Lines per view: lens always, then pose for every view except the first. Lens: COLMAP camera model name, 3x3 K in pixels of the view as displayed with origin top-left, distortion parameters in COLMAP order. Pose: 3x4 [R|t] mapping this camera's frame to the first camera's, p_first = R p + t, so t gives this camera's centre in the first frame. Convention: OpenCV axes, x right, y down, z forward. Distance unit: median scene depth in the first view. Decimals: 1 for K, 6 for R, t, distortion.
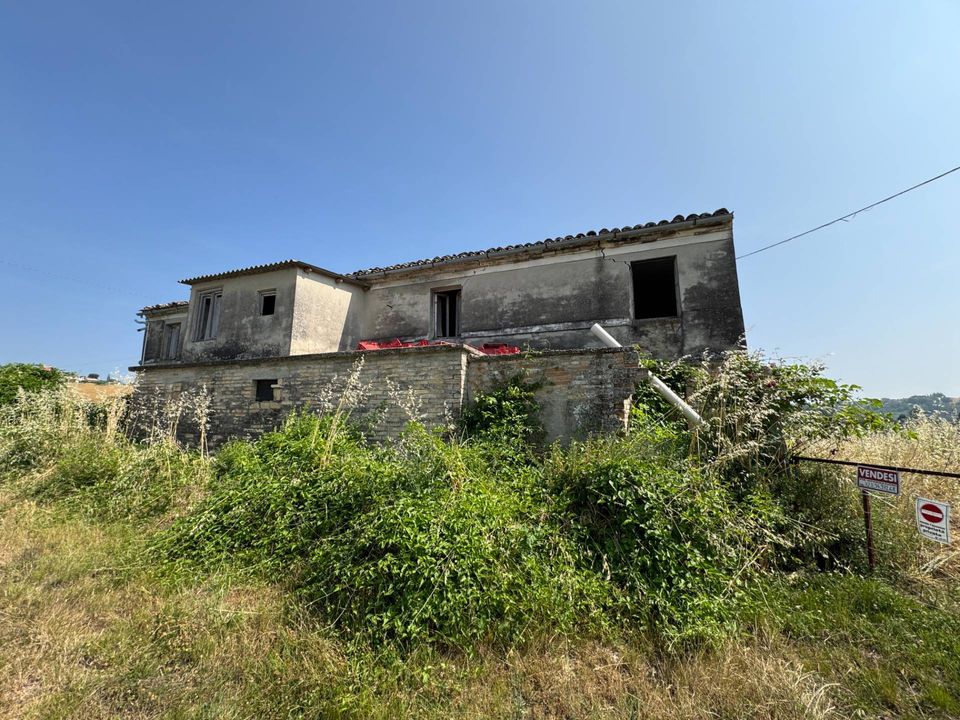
lens RADIAL K [[384.7, 0, 480.2], [0, 384.7, 361.5], [0, 0, 1]] dist [-0.000520, 0.000254]
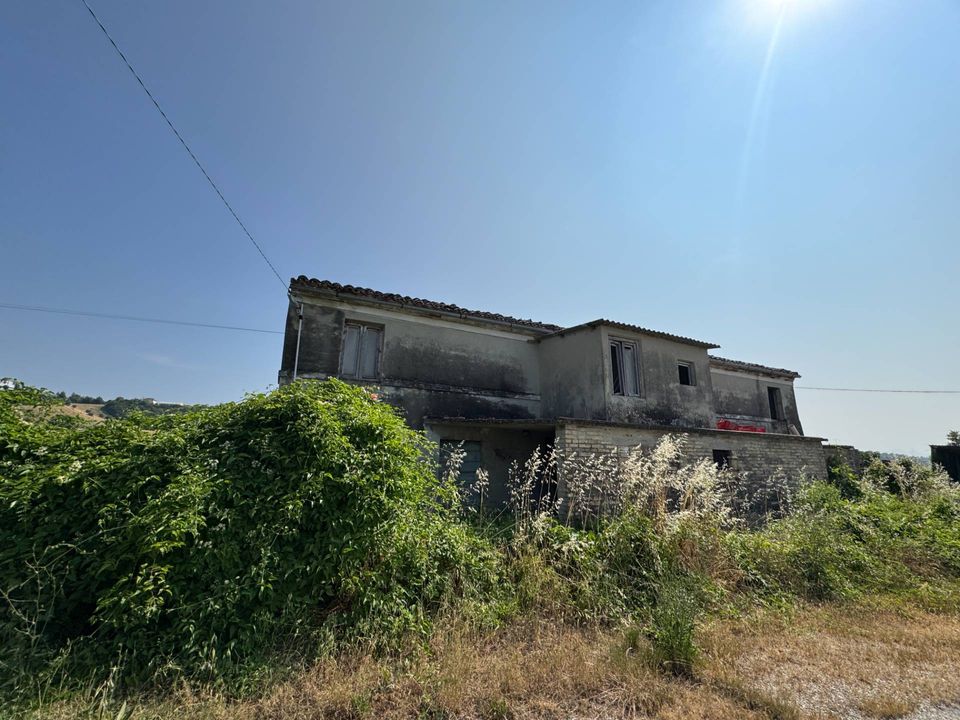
lens RADIAL K [[384.7, 0, 479.6], [0, 384.7, 360.4], [0, 0, 1]] dist [-0.000520, 0.000254]
pose [[0.671869, 0.177991, 0.718966, -1.718333], [-0.134791, 0.983869, -0.117611, 0.015435], [-0.728302, -0.017891, 0.685023, 0.689864]]
